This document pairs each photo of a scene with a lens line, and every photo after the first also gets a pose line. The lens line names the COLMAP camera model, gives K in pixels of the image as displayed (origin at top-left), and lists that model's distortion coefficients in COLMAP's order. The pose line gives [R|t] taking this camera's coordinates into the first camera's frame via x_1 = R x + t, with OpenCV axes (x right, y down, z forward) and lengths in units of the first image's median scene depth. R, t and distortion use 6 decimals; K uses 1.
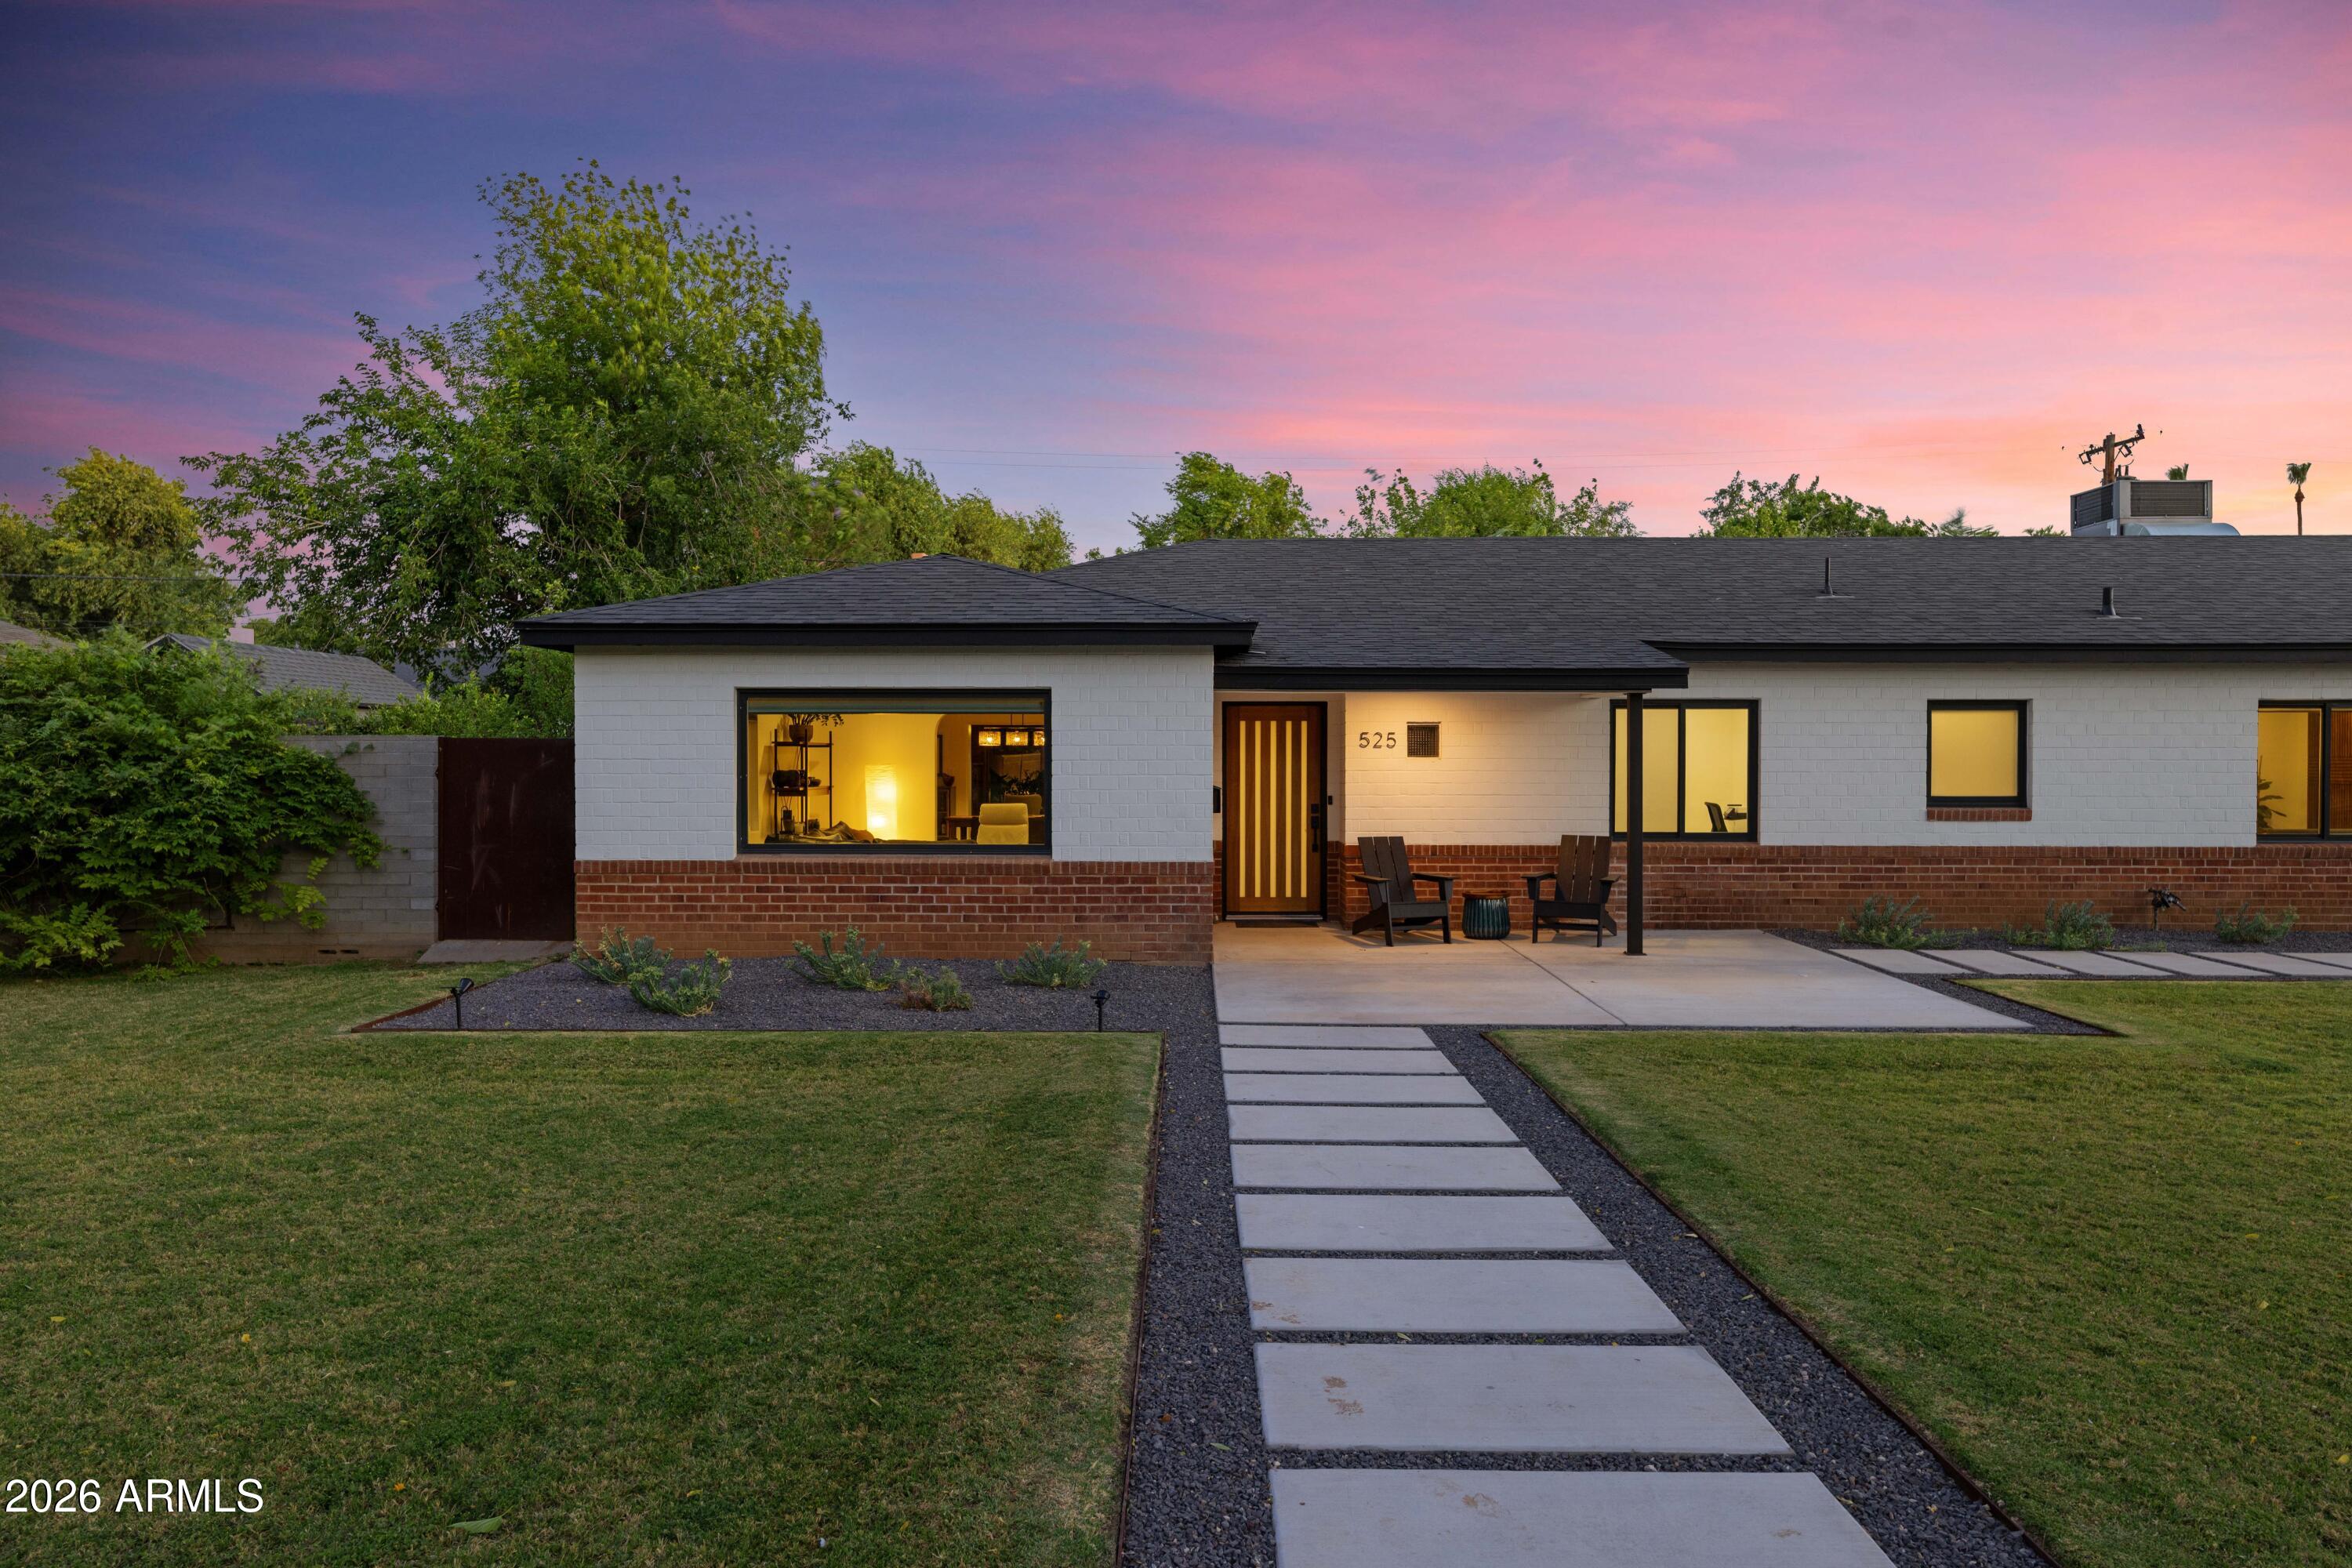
lens RADIAL K [[1545.6, 0, 1176.0], [0, 1545.6, 784.0], [0, 0, 1]] dist [0.001726, 0.001248]
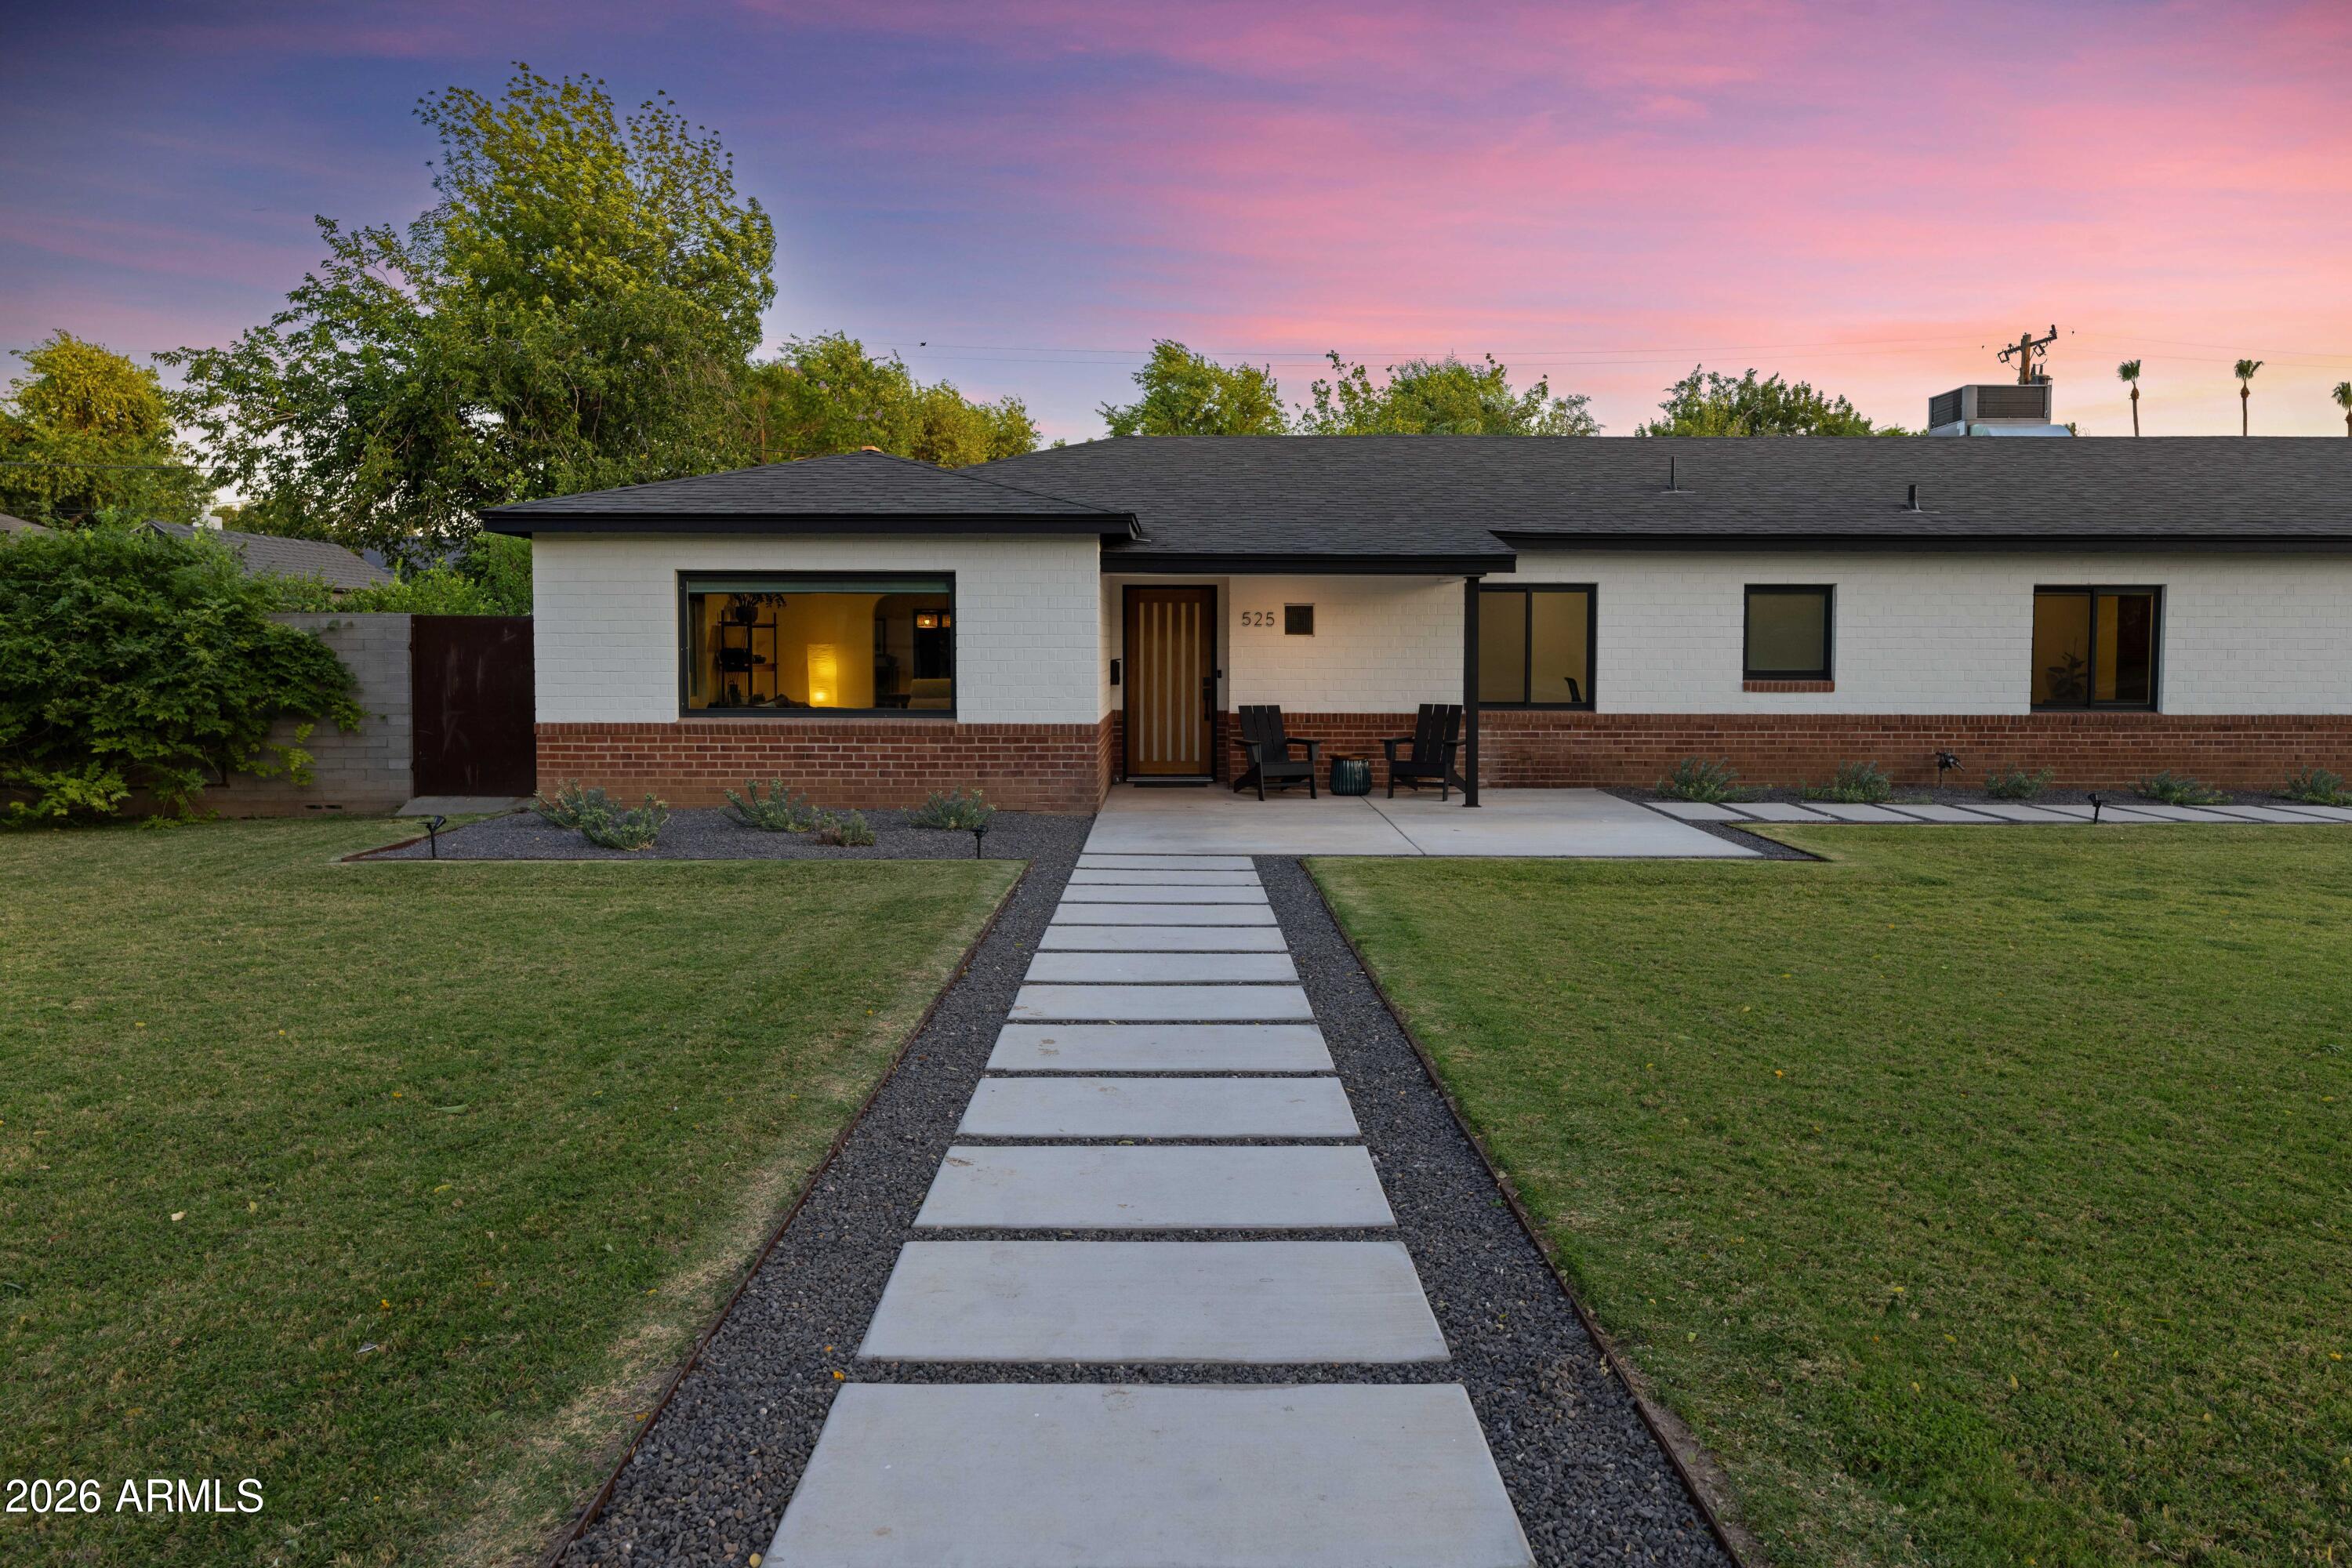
lens RADIAL K [[1555.4, 0, 1191.5], [0, 1555.4, 733.8], [0, 0, 1]] dist [0.002236, -0.000112]
pose [[0.999789, -0.000091, 0.020543, 0.063630], [-0.000664, 0.999326, 0.036710, 0.014021], [-0.020533, -0.036716, 0.999115, -0.137984]]
